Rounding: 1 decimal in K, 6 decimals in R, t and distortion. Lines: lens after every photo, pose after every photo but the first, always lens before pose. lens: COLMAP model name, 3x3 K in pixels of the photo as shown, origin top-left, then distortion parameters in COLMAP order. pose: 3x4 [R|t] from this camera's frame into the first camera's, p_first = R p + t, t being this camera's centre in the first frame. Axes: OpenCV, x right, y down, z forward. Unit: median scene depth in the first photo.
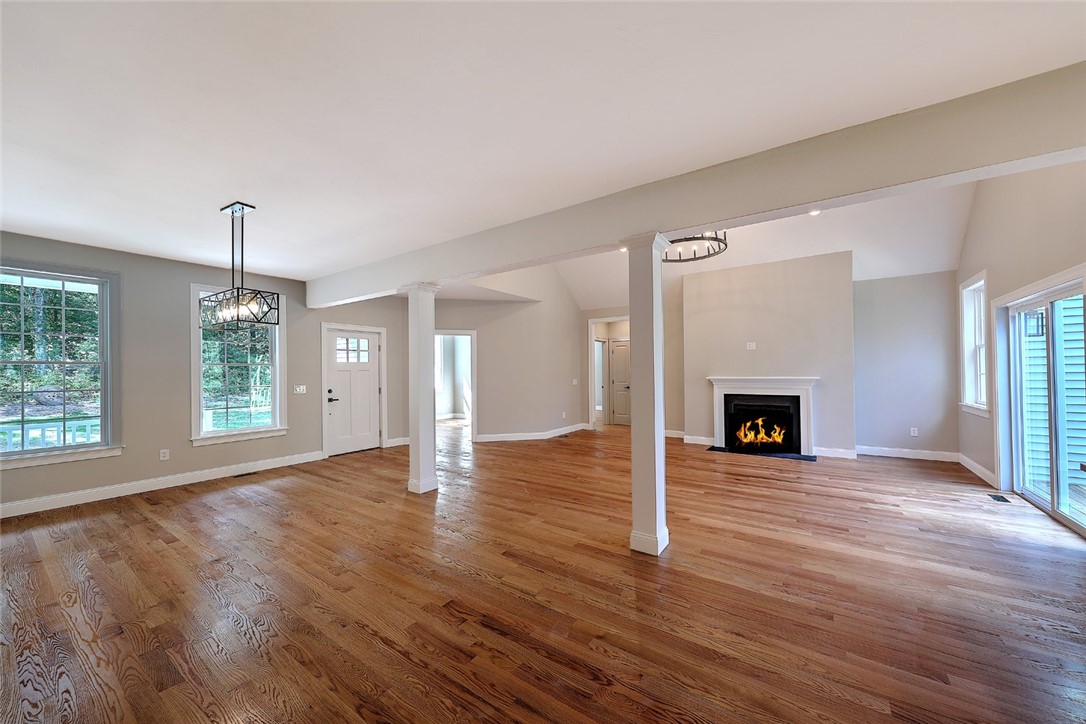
lens RADIAL K [[396.2, 0, 551.4], [0, 396.2, 366.1], [0, 0, 1]] dist [0.001033, 0.000022]
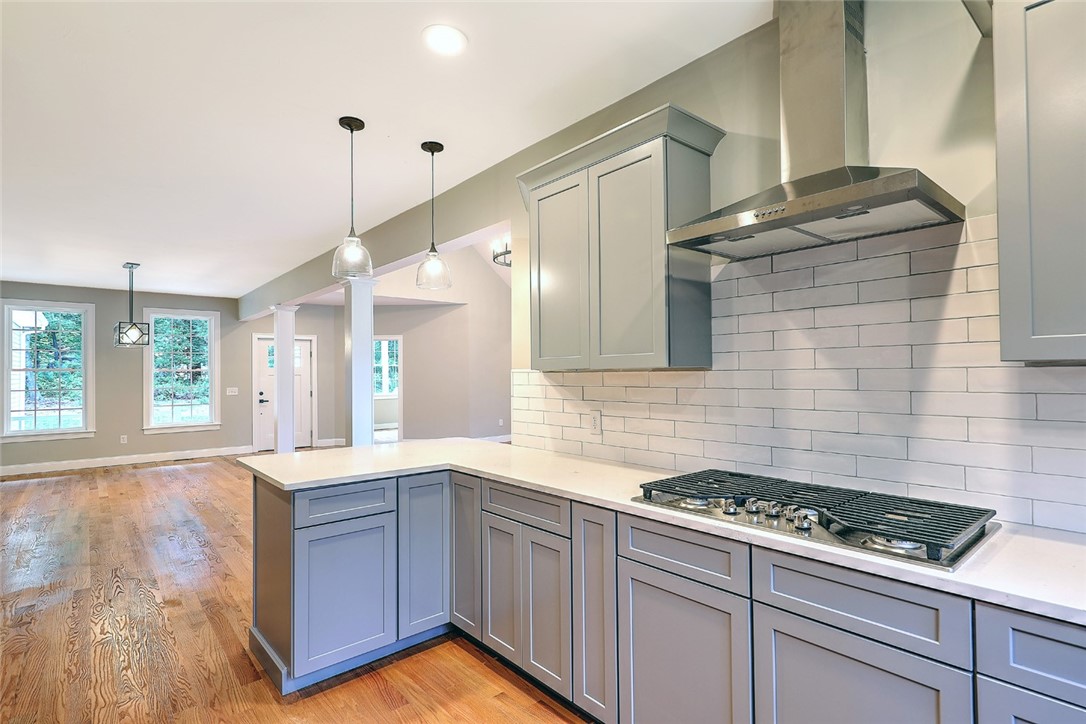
lens RADIAL K [[535.9, 0, 544.3], [0, 535.9, 361.6], [0, 0, 1]] dist [0.000507, -0.000495]
pose [[0.966280, -0.006376, -0.257416, 0.967464], [0.003659, 0.999932, -0.011030, -0.012092], [0.257469, 0.009716, 0.966238, -0.424849]]
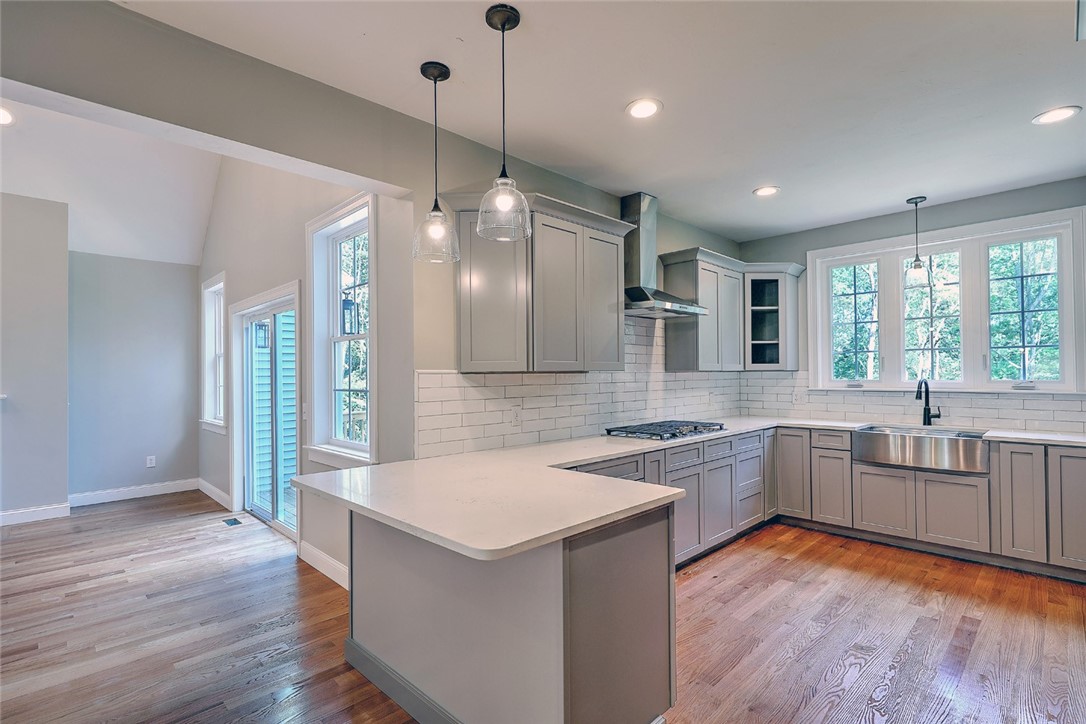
lens RADIAL K [[516.6, 0, 539.9], [0, 516.6, 371.5], [0, 0, 1]] dist [0.000096, -0.000397]
pose [[0.197149, 0.013043, 0.980287, 0.086775], [-0.001447, 0.999914, -0.013014, 0.000905], [-0.980372, 0.001148, 0.197151, 0.063028]]
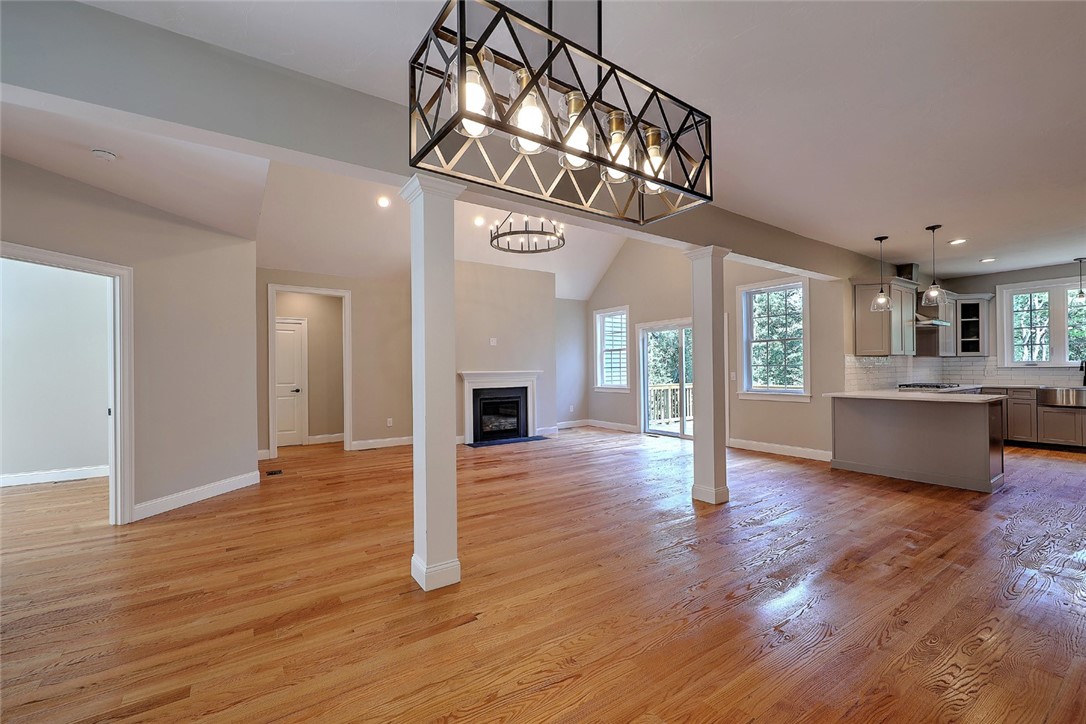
lens RADIAL K [[446.9, 0, 560.1], [0, 446.9, 363.4], [0, 0, 1]] dist [0.004609, 0.000622]
pose [[0.351552, 0.014192, 0.936061, -0.872719], [-0.001273, 0.999891, -0.014682, 0.039259], [-0.936167, 0.003970, 0.351532, 0.678088]]
